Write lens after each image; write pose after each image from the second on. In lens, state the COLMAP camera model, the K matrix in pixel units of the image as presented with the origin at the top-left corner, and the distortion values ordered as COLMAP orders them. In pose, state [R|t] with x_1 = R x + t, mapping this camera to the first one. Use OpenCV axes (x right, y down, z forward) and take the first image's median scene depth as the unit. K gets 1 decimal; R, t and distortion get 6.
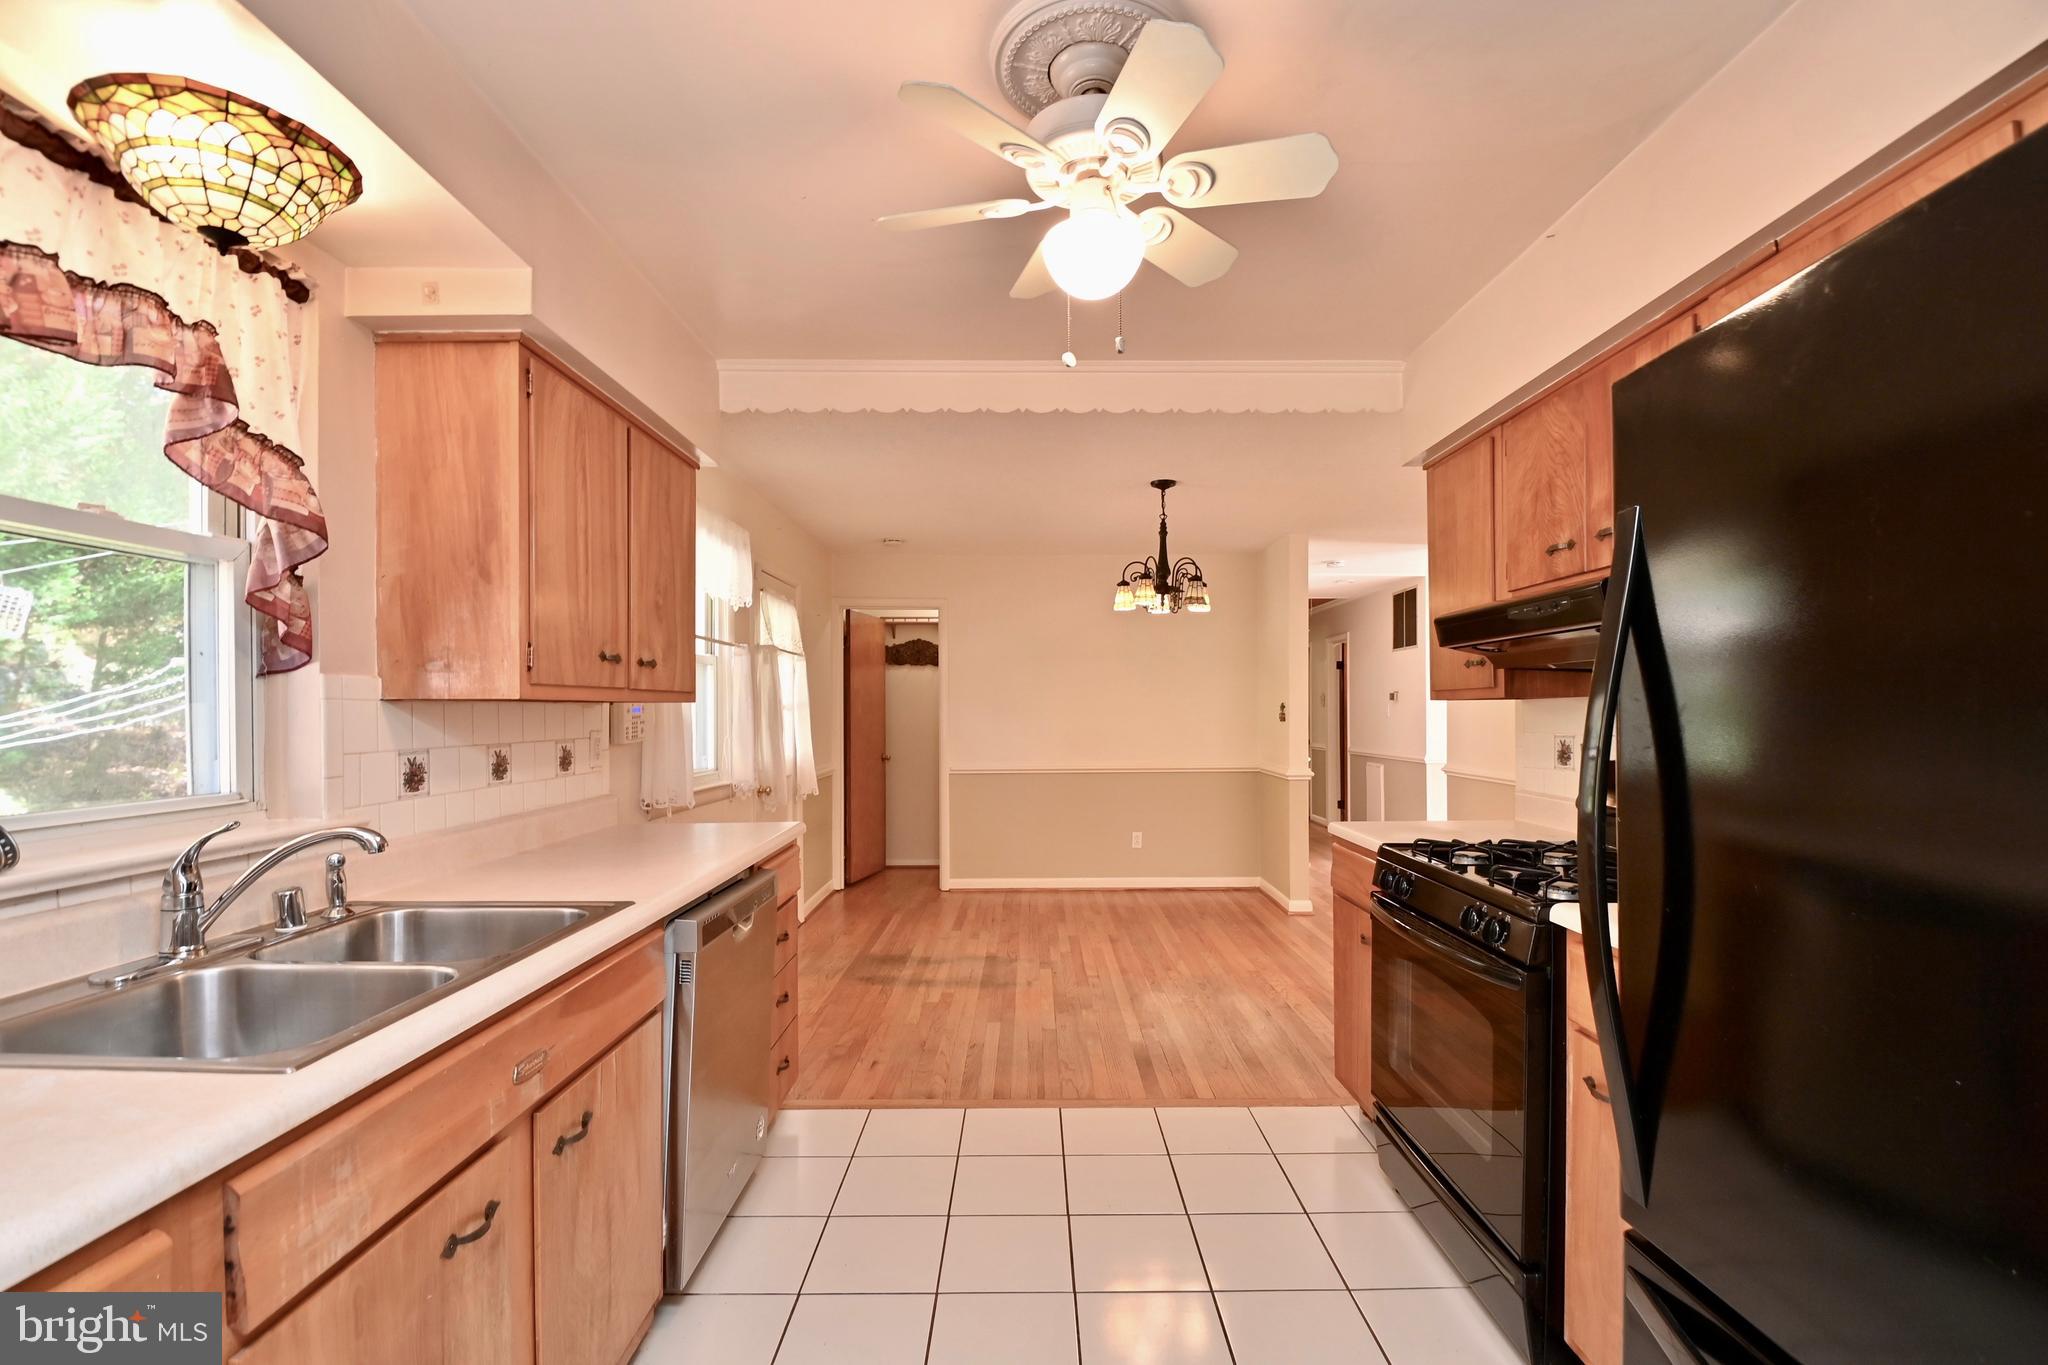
lens RADIAL K [[912.4, 0, 1048.2], [0, 912.4, 711.2], [0, 0, 1]] dist [0.017350, -0.023889]
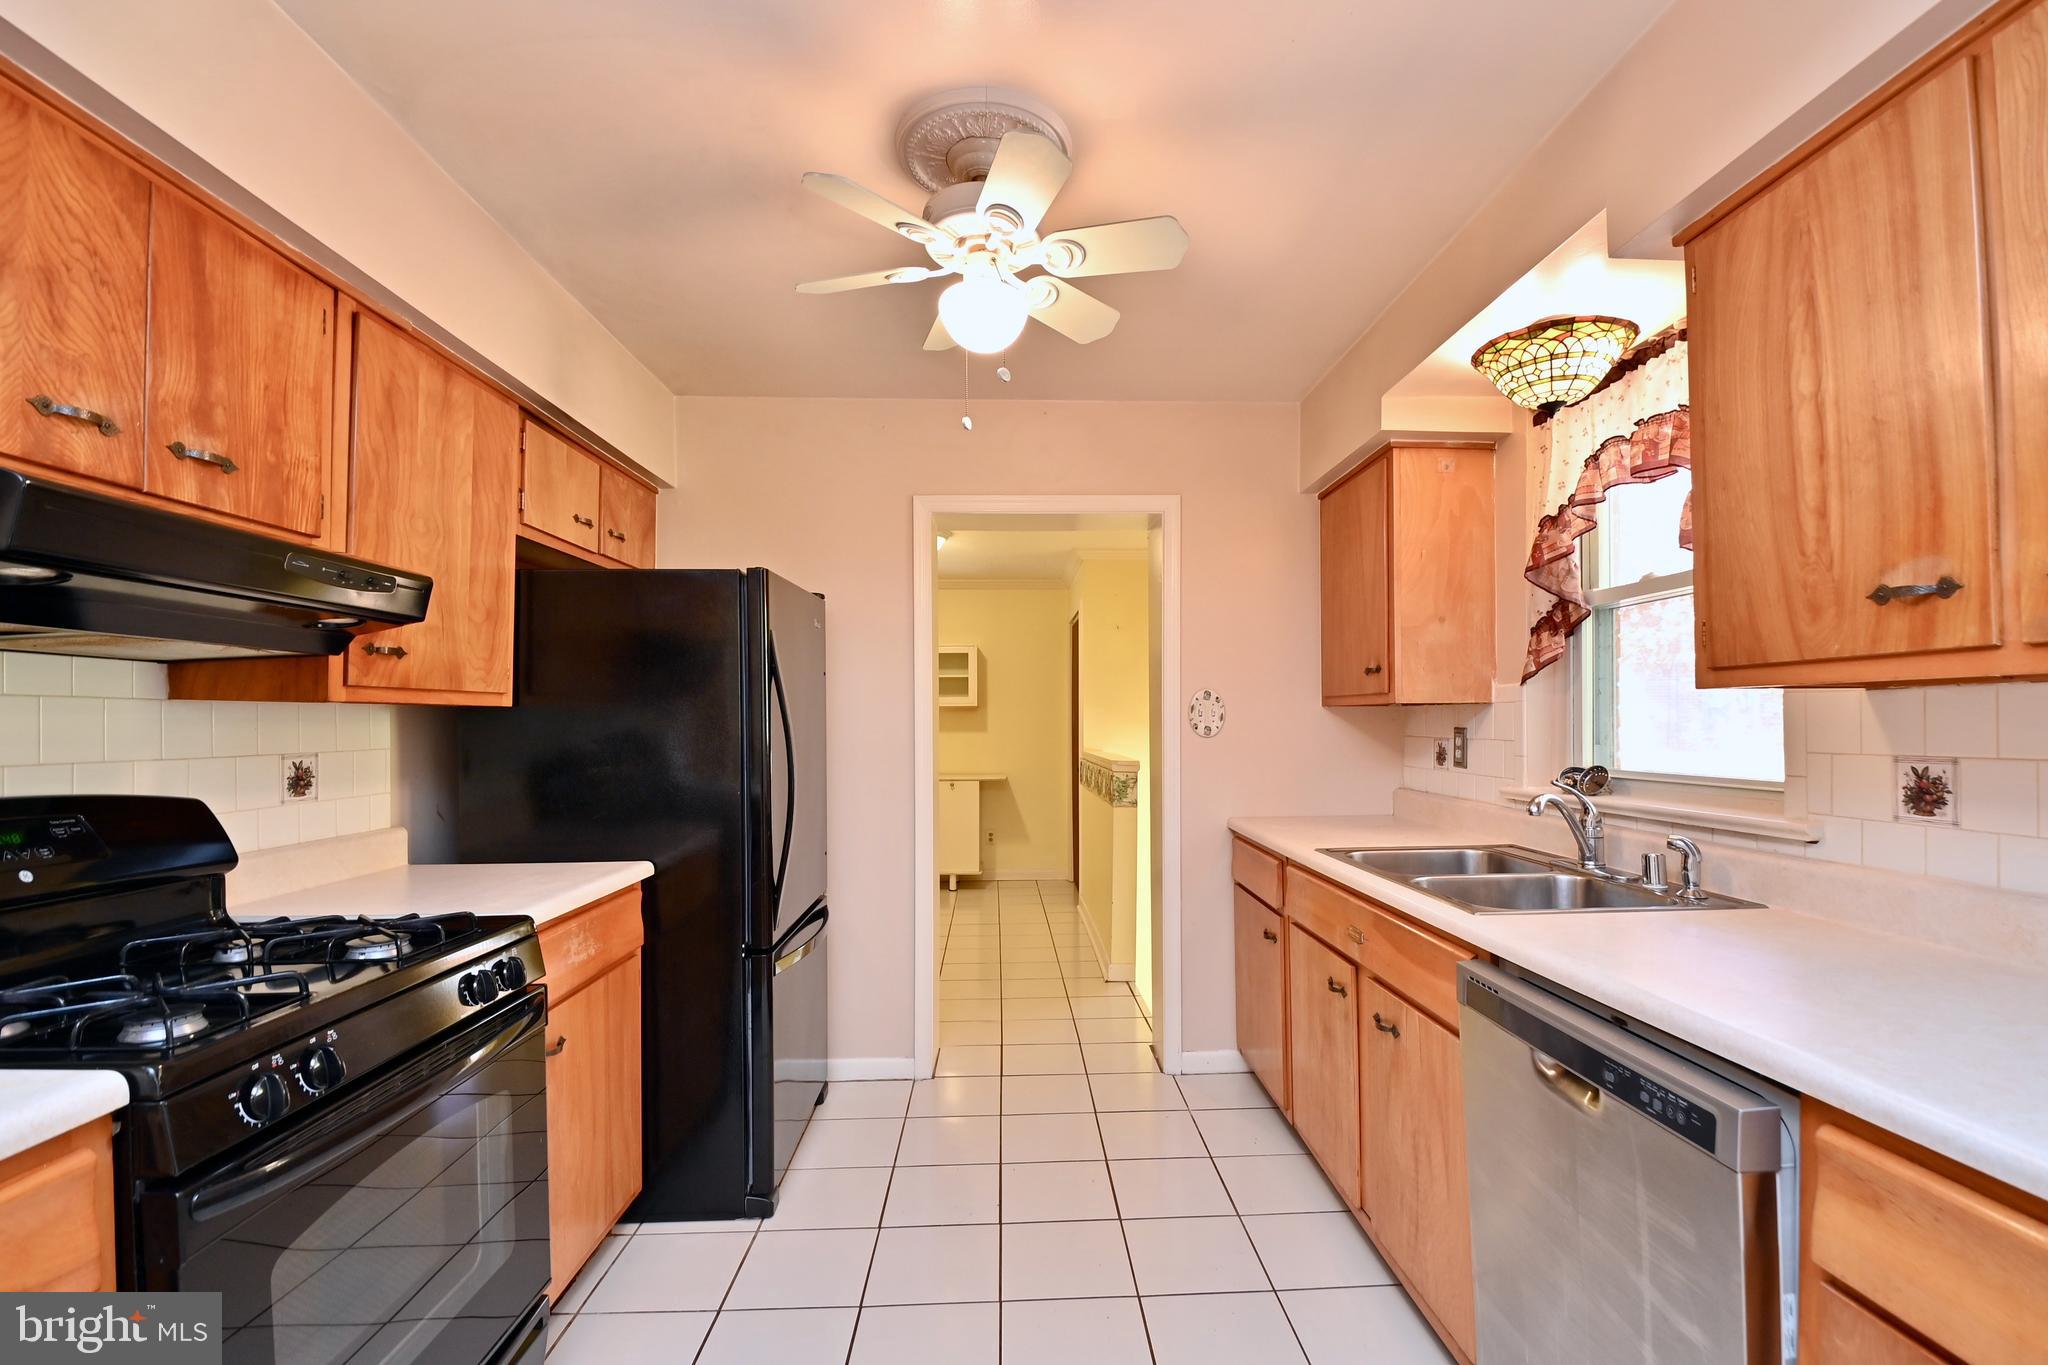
lens RADIAL K [[897.8, 0, 1040.0], [0, 897.8, 716.1], [0, 0, 1]] dist [0.003594, -0.019080]
pose [[-0.999789, 0.007541, -0.019107, 0.001937], [0.007659, 0.999952, -0.006104, 0.004244], [0.019060, -0.006249, -0.999799, 0.774392]]
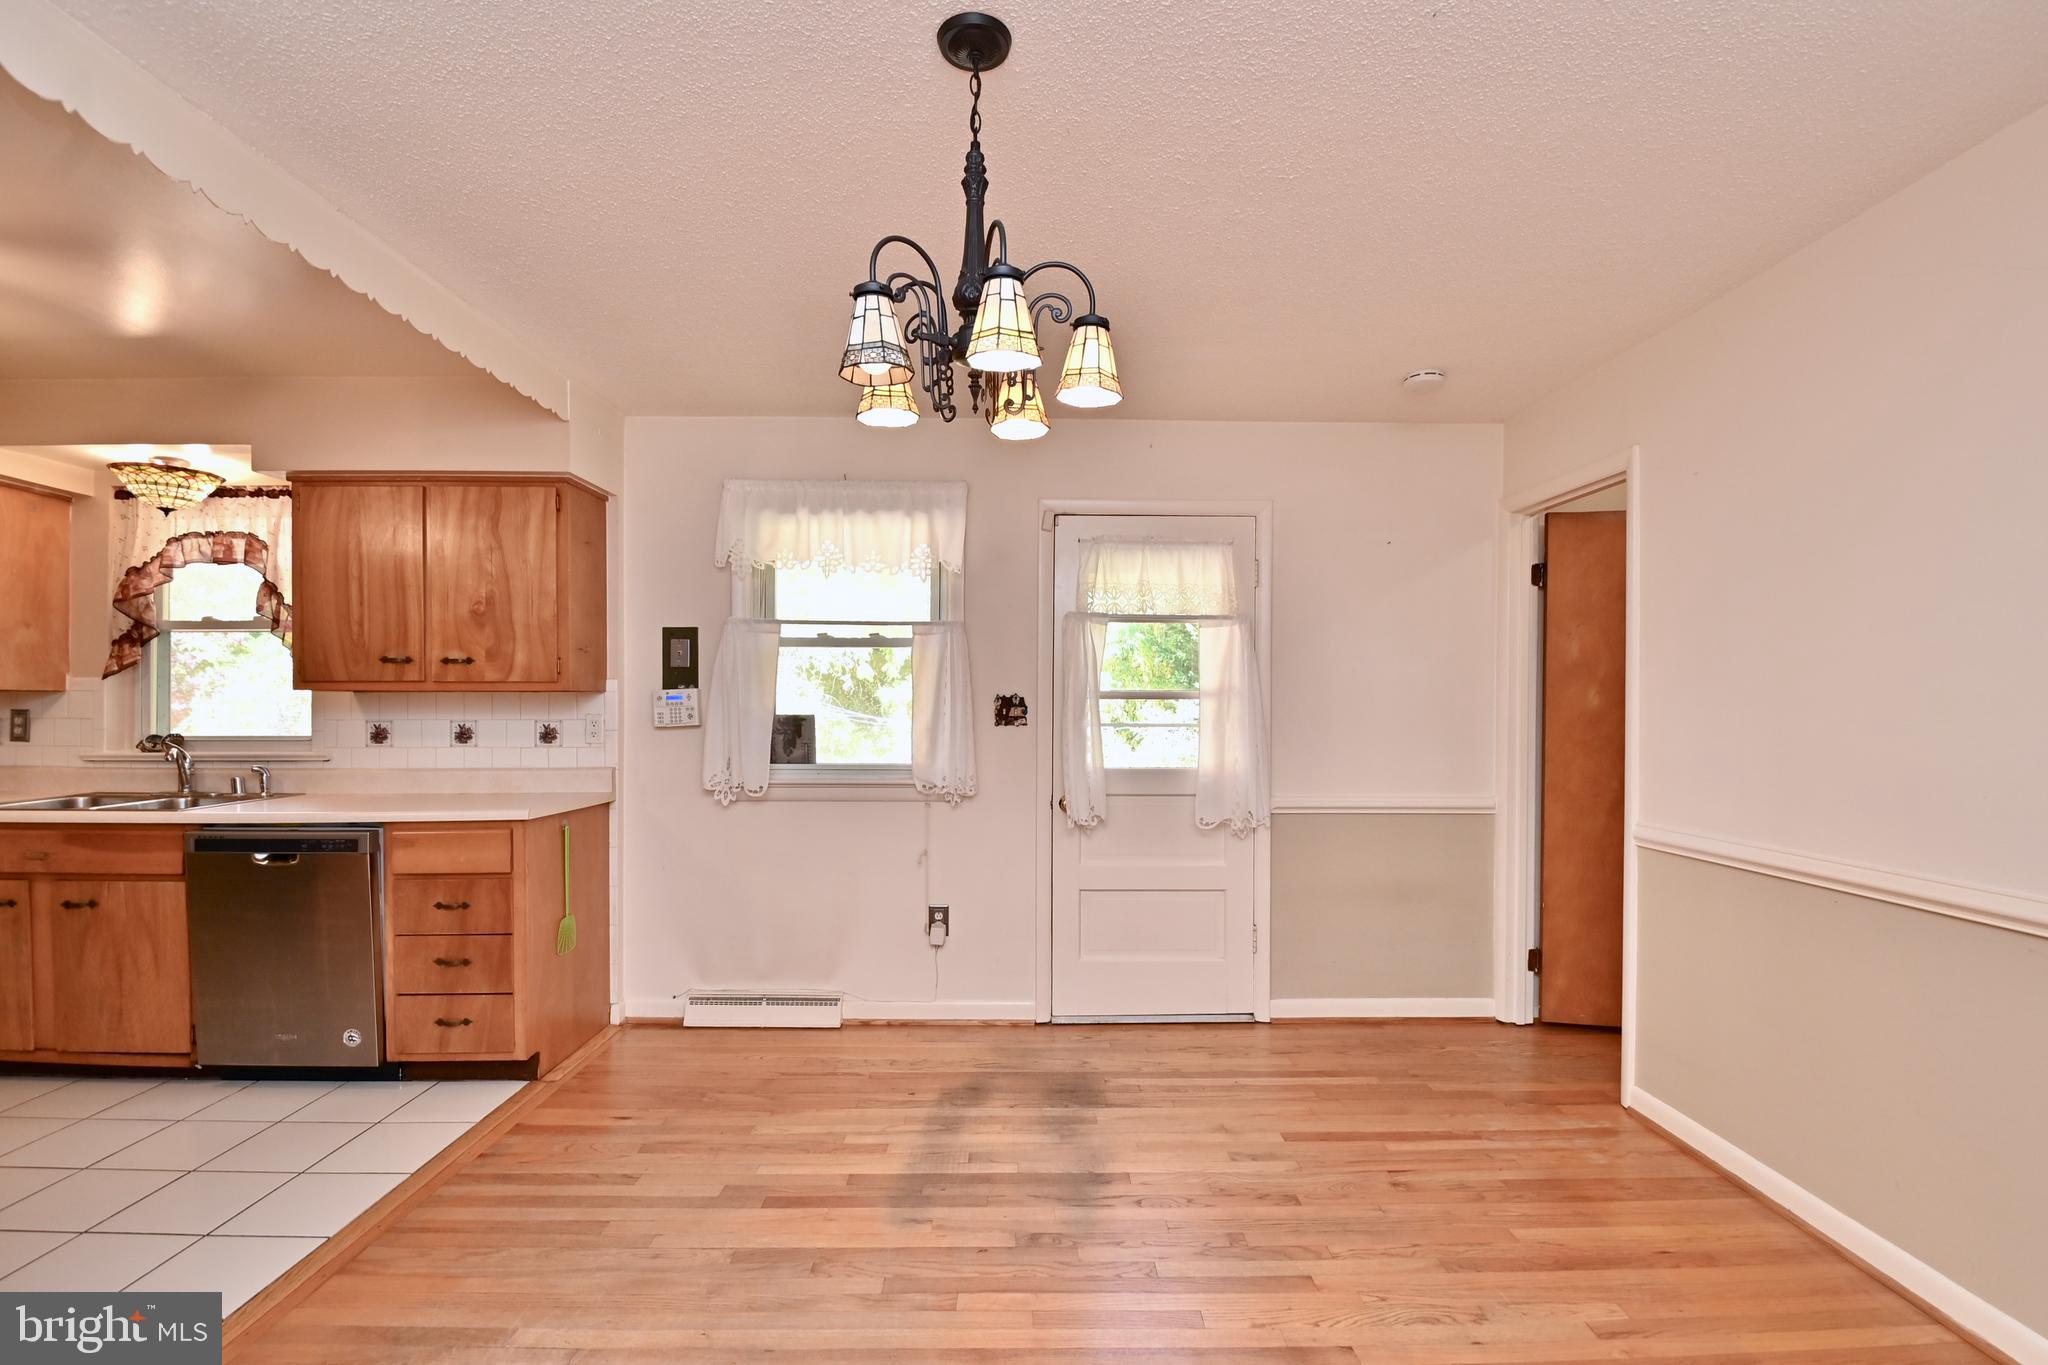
lens RADIAL K [[907.5, 0, 1019.5], [0, 907.5, 712.3], [0, 0, 1]] dist [0.013006, -0.020634]
pose [[-0.012590, 0.007187, -0.999895, 0.483877], [-0.002787, 0.999970, 0.007222, 0.005145], [0.999917, 0.002878, -0.012570, 1.045307]]
